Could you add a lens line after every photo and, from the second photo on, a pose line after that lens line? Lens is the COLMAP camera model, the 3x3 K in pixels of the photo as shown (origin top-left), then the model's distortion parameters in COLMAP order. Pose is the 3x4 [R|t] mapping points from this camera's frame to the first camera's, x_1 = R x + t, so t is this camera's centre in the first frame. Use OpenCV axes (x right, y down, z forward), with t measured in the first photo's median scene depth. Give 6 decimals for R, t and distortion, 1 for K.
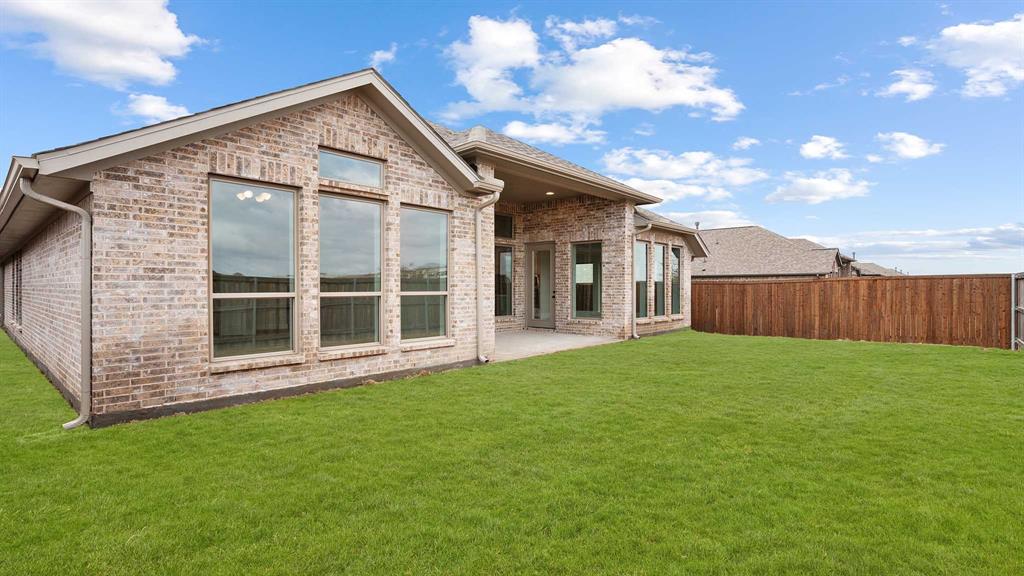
lens RADIAL K [[490.3, 0, 510.2], [0, 490.3, 290.0], [0, 0, 1]] dist [-0.001888, -0.000234]
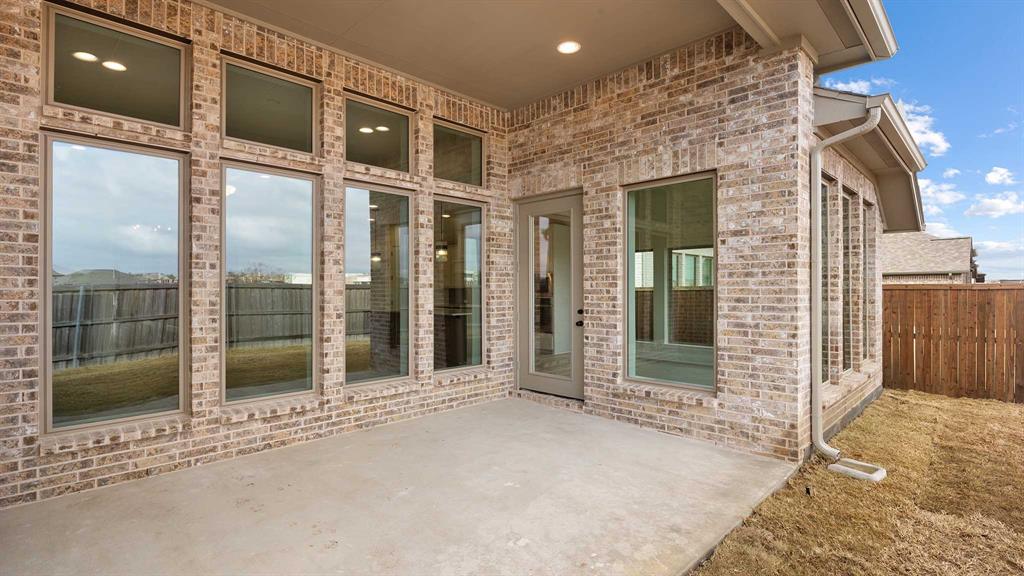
lens RADIAL K [[490.3, 0, 512.7], [0, 490.3, 284.2], [0, 0, 1]] dist [-0.001888, -0.000234]
pose [[0.999146, -0.003046, -0.041197, 0.051118], [0.002324, 0.999843, -0.017545, -0.012407], [0.041244, 0.017434, 0.998997, 0.603534]]
